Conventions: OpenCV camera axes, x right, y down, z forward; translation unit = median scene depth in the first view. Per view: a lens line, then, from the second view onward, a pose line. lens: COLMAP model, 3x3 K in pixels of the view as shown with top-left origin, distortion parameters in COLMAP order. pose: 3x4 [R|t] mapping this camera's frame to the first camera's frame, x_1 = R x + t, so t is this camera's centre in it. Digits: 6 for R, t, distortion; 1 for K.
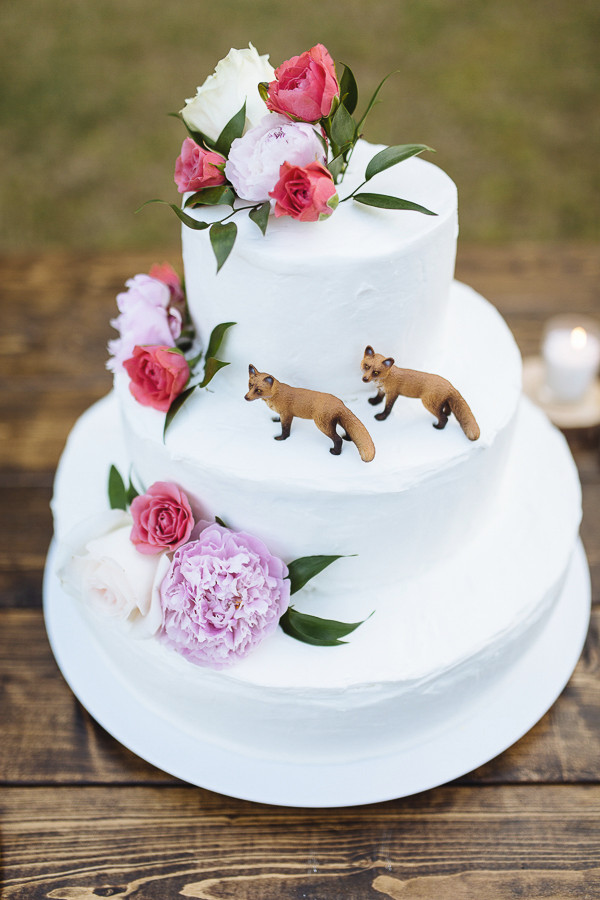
lens RADIAL K [[876.7, 0, 300.0], [0, 876.7, 450.0], [0, 0, 1]] dist [-0.006627, -0.003738]
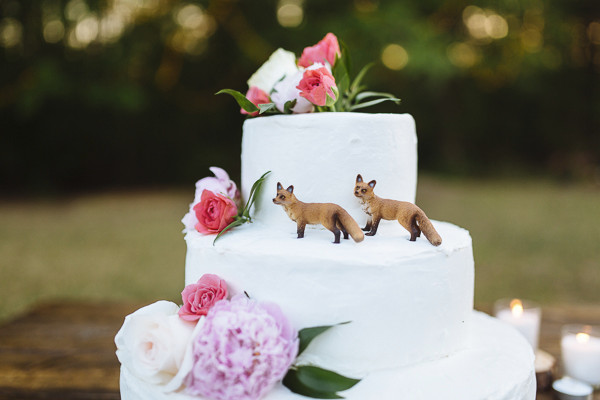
lens RADIAL K [[584.5, 0, 300.0], [0, 584.5, 200.0], [0, 0, 1]] dist [-0.006627, -0.003738]
pose [[0.998018, 0.014799, -0.061172, 0.038480], [-0.048166, 0.805208, -0.591033, 0.479685], [0.040509, 0.592807, 0.804325, 0.212876]]
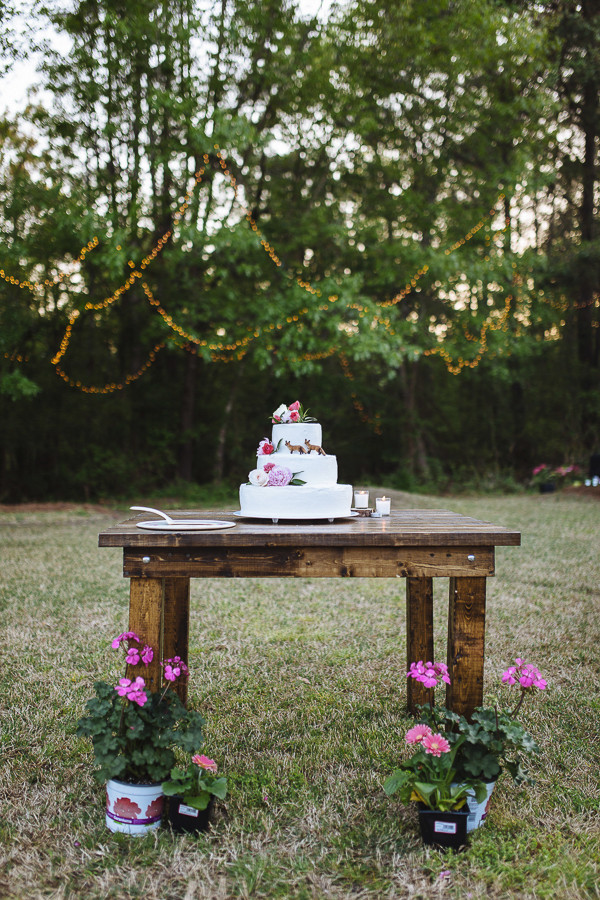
lens RADIAL K [[876.7, 0, 300.0], [0, 876.7, 450.0], [0, 0, 1]] dist [-0.006627, -0.003738]
pose [[0.998983, 0.017268, 0.041641, -0.197073], [0.014945, 0.744614, -0.667328, 3.719720], [-0.042530, 0.667272, 0.743599, -3.212735]]
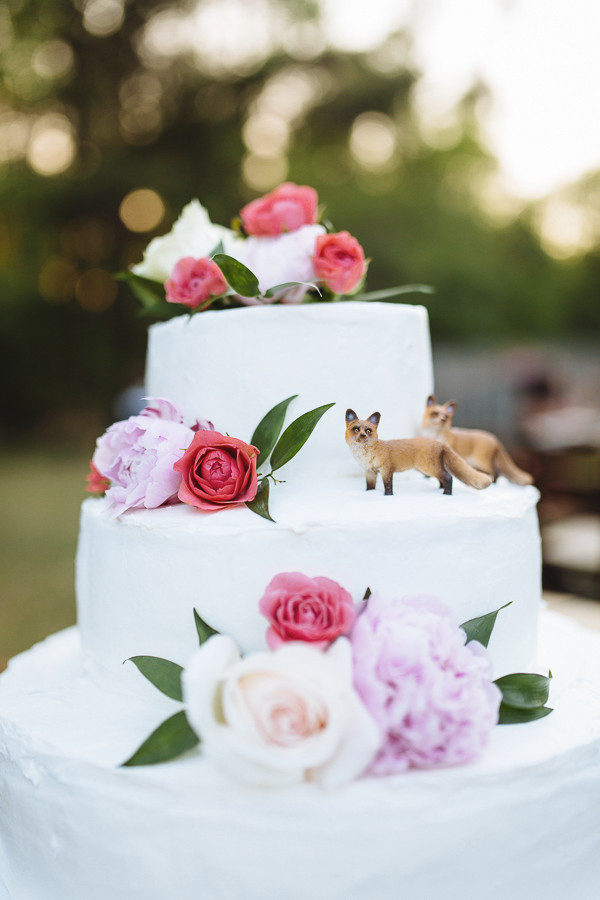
lens RADIAL K [[876.7, 0, 300.0], [0, 876.7, 450.0], [0, 0, 1]] dist [-0.006627, -0.003738]
pose [[0.787573, -0.042293, 0.614768, -0.621009], [0.424667, 0.760165, -0.491740, 0.340872], [-0.446528, 0.648353, 0.616646, 0.461810]]
